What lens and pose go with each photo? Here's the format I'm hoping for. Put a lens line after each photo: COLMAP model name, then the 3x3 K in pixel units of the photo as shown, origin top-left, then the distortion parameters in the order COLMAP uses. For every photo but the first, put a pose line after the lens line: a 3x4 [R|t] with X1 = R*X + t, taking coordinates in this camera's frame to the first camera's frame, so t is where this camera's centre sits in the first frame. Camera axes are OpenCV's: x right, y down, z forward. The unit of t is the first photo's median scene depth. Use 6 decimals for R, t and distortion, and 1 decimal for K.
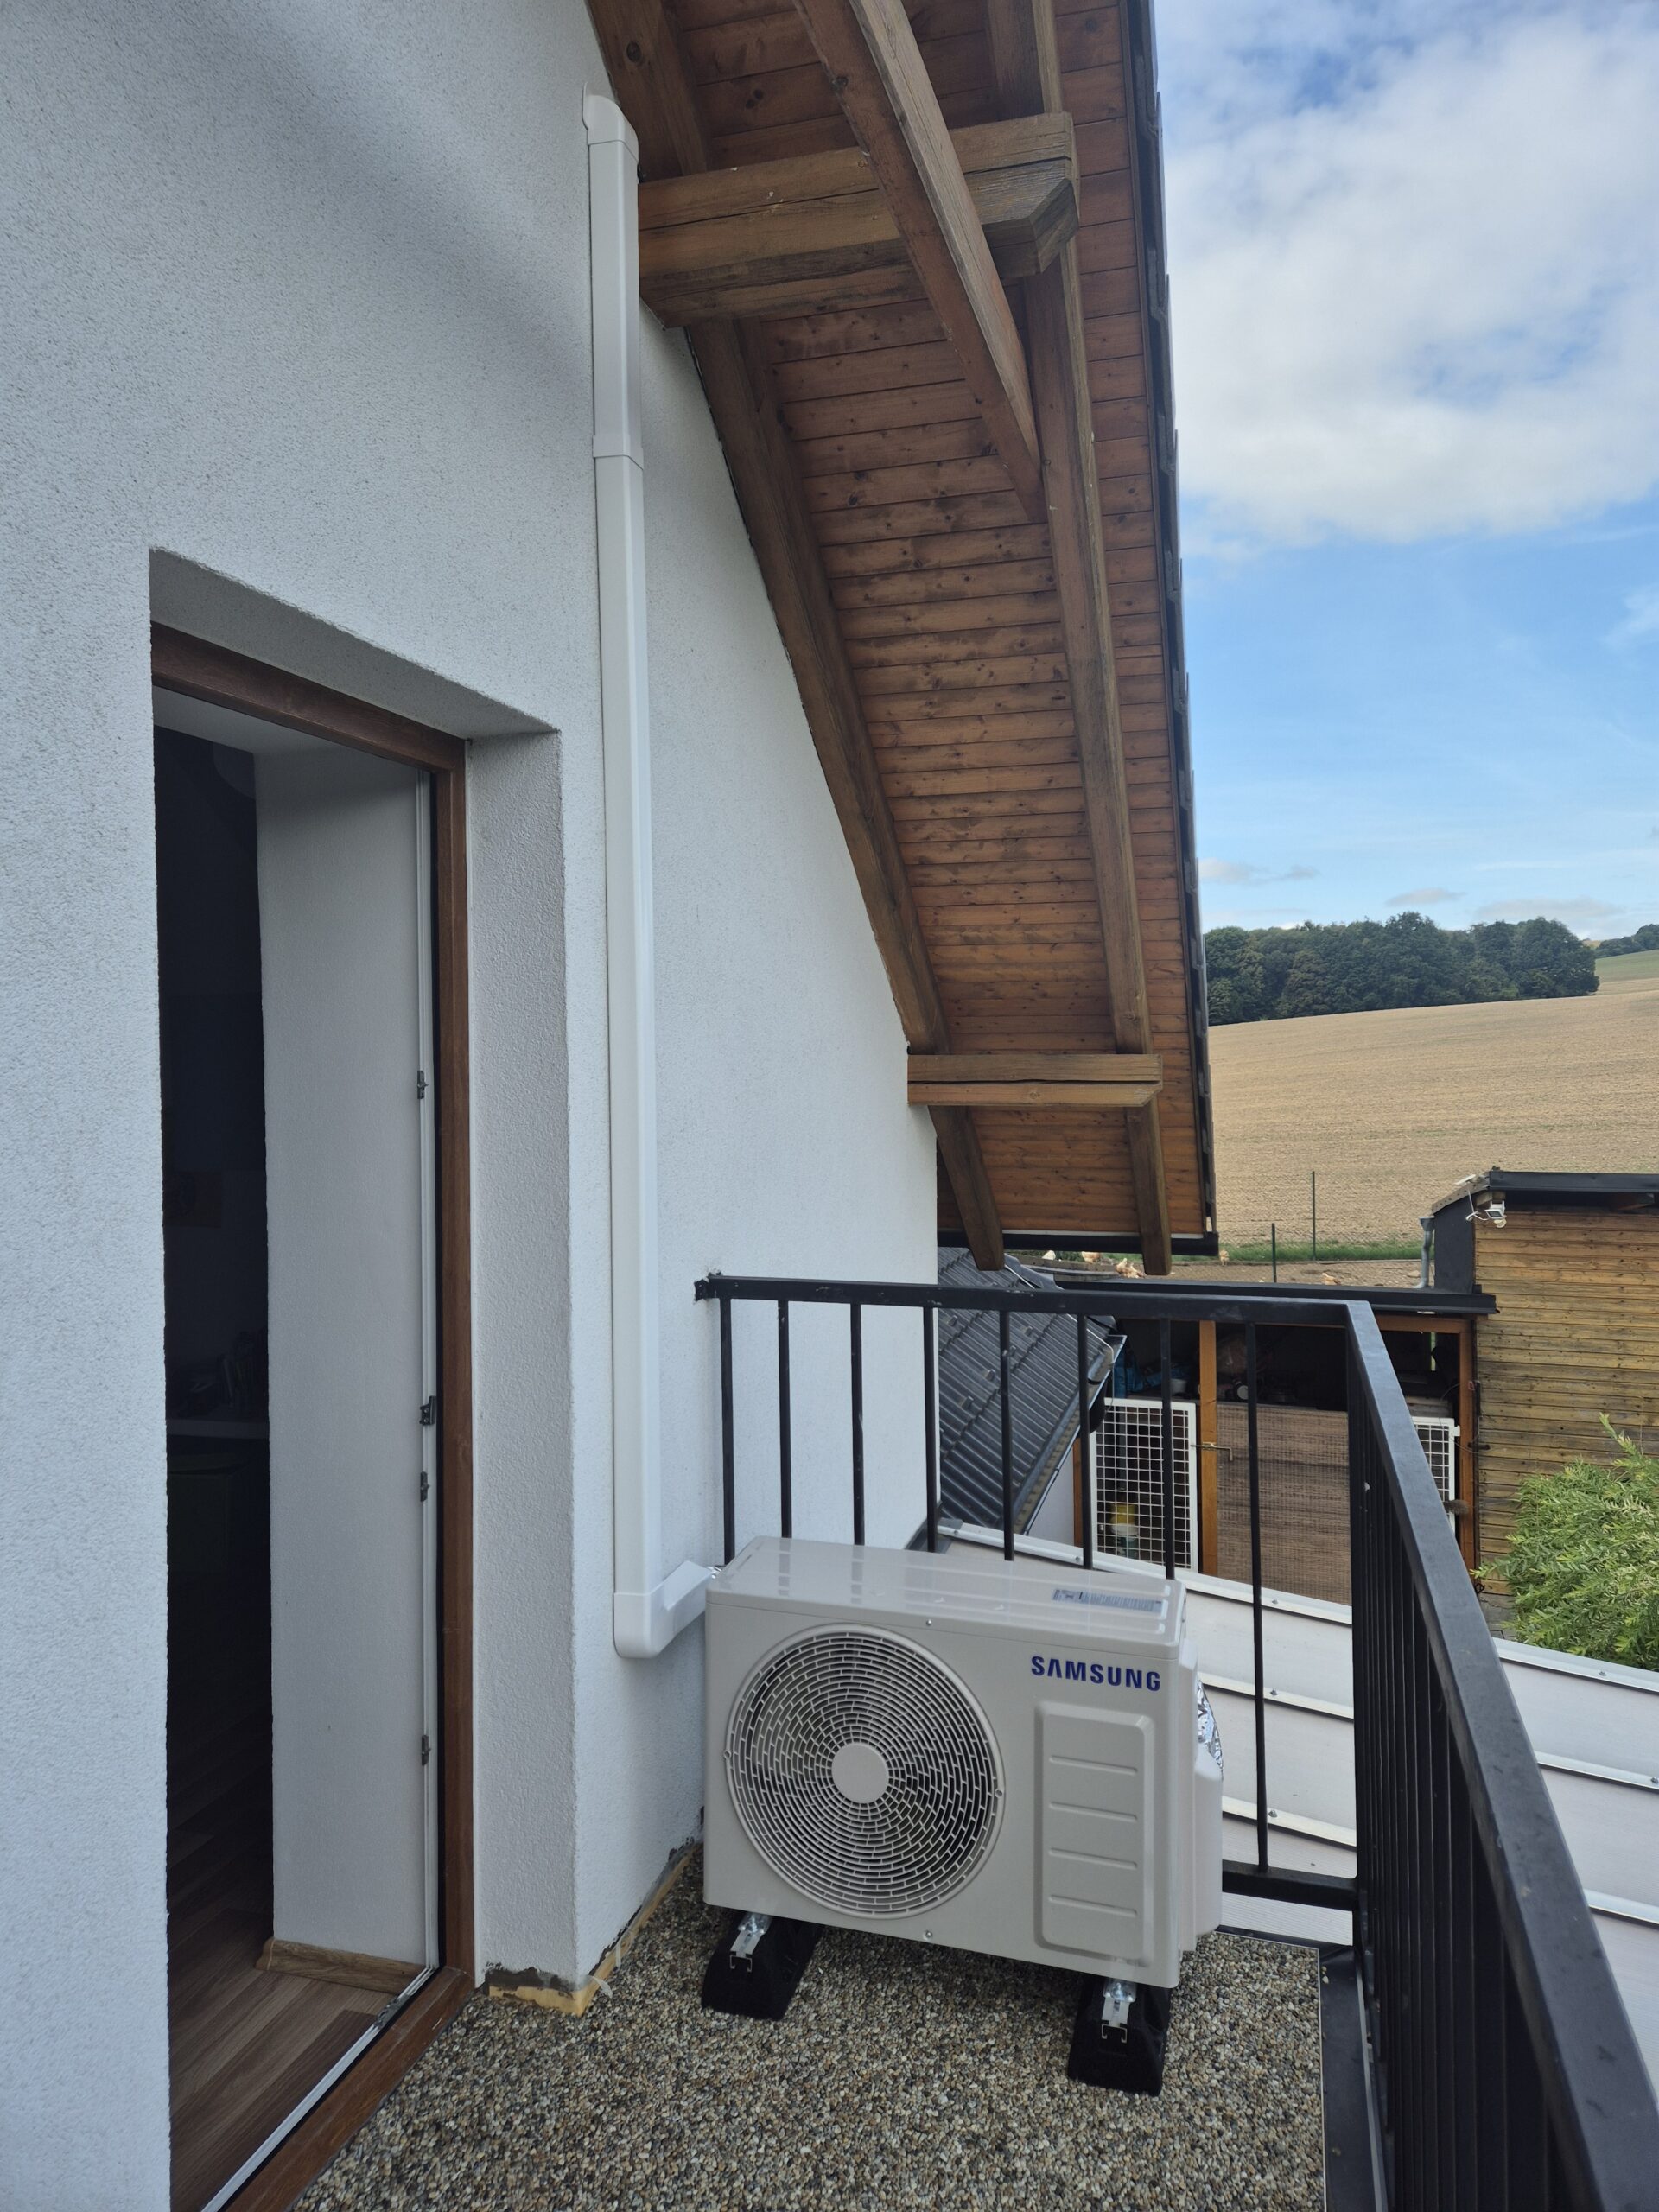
lens RADIAL K [[1480.0, 0, 848.6], [0, 1480.0, 1069.2], [0, 0, 1]] dist [0.094782, -0.082197]
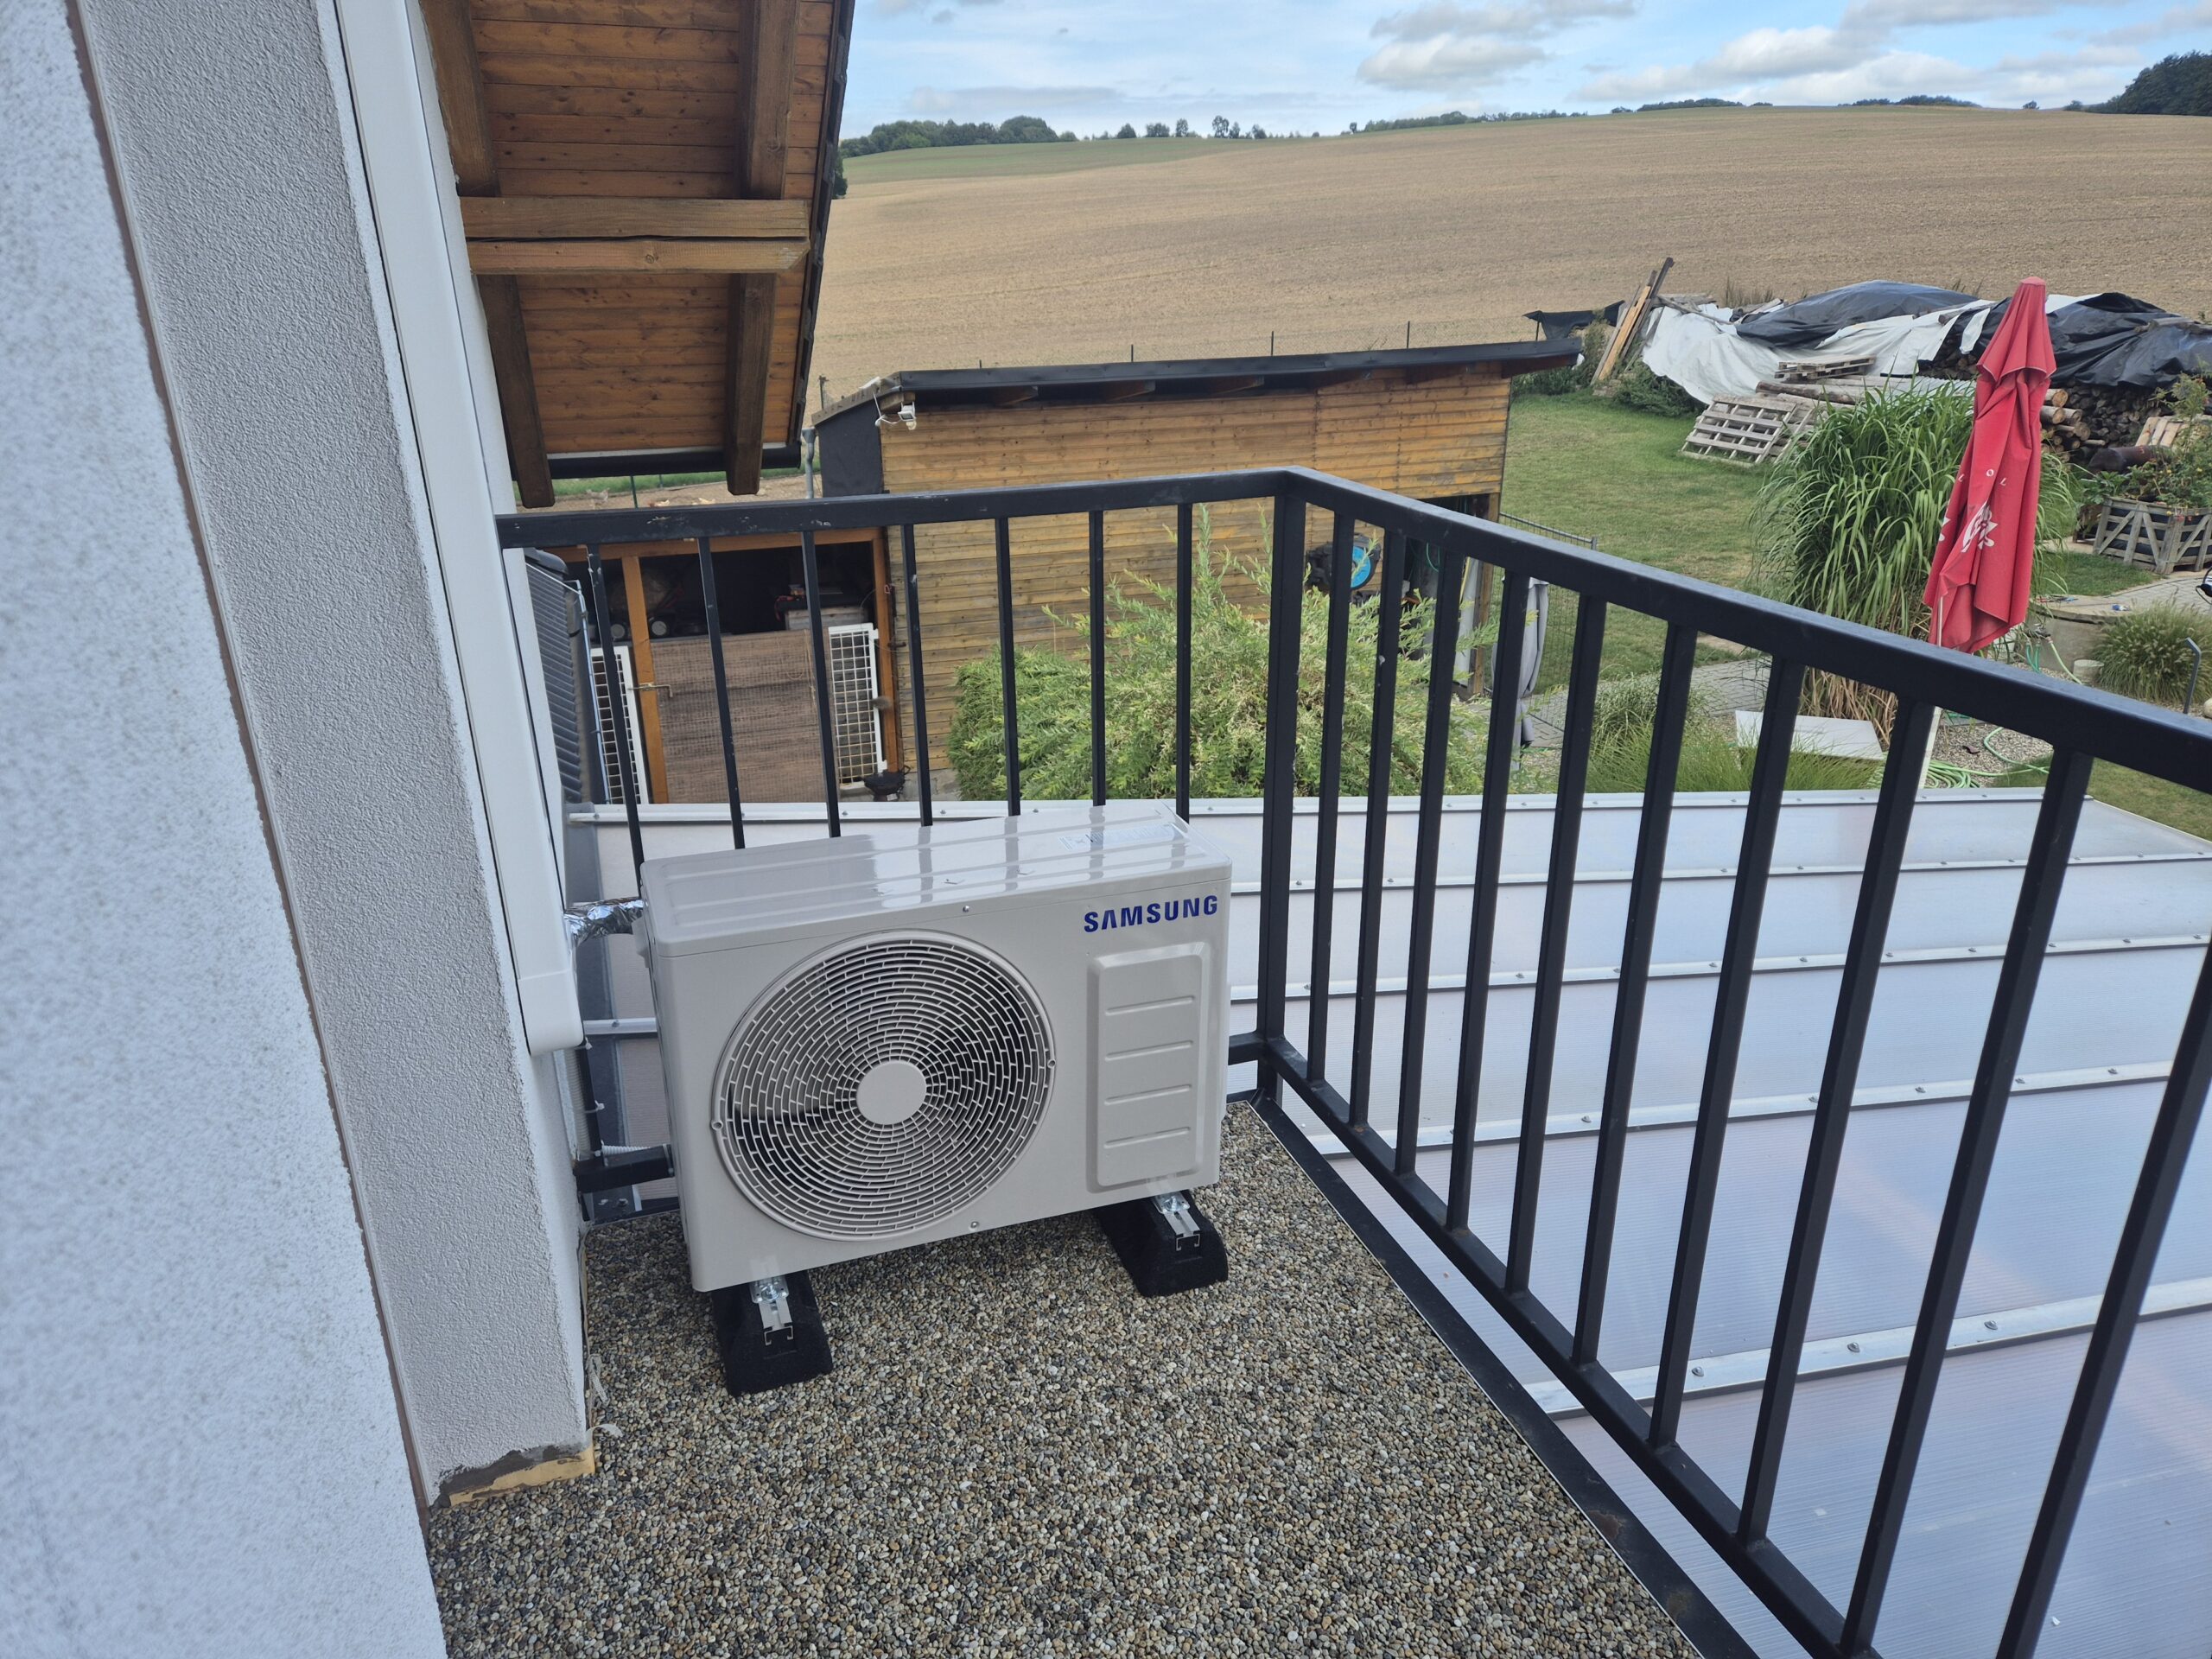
lens RADIAL K [[1480.0, 0, 1111.1], [0, 1480.0, 848.0], [0, 0, 1]] dist [0.094782, -0.082197]
pose [[0.820585, -0.218634, 0.528052, -0.157815], [0.018024, 0.933377, 0.358445, 0.027465], [-0.571240, -0.284617, 0.769856, 0.181923]]
